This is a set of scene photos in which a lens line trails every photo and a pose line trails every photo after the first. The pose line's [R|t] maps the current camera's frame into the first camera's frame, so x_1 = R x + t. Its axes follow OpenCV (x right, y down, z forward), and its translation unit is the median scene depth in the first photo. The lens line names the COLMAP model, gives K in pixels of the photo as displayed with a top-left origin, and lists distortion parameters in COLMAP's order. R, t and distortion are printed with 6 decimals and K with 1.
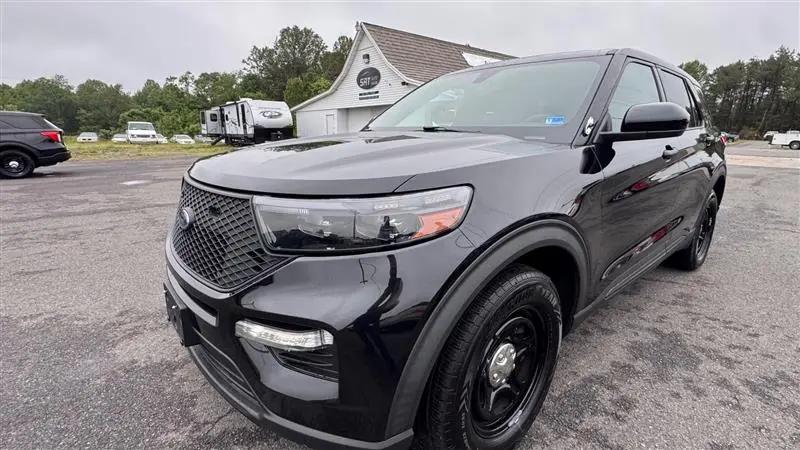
lens RADIAL K [[371.2, 0, 400.8], [0, 371.2, 224.8], [0, 0, 1]] dist [-0.001591, -0.001363]
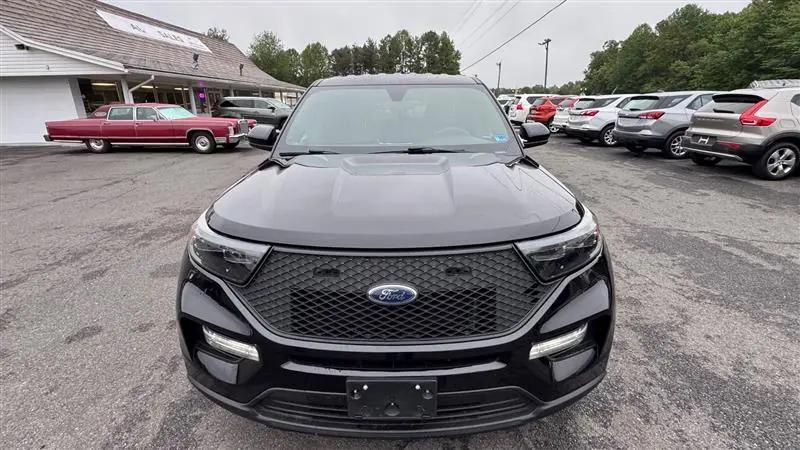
lens RADIAL K [[372.4, 0, 400.1], [0, 372.4, 223.7], [0, 0, 1]] dist [-0.003672, -0.000504]
pose [[0.662766, -0.246499, 0.707092, -0.034233], [0.200098, 0.968229, 0.149980, -0.009167], [-0.721597, 0.042087, 0.691033, 0.010664]]
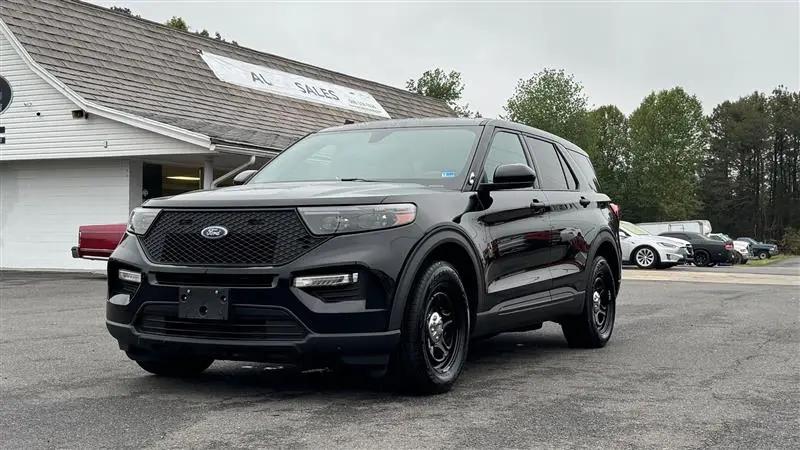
lens RADIAL K [[1080.6, 0, 400.0], [0, 1080.6, 225.0], [0, 0, 1]] dist [0.141599, -0.054421]
pose [[0.928638, 0.006904, 0.370922, -0.042580], [0.089146, 0.966379, -0.241173, 0.029323], [-0.360116, 0.257028, 0.896801, -0.085293]]
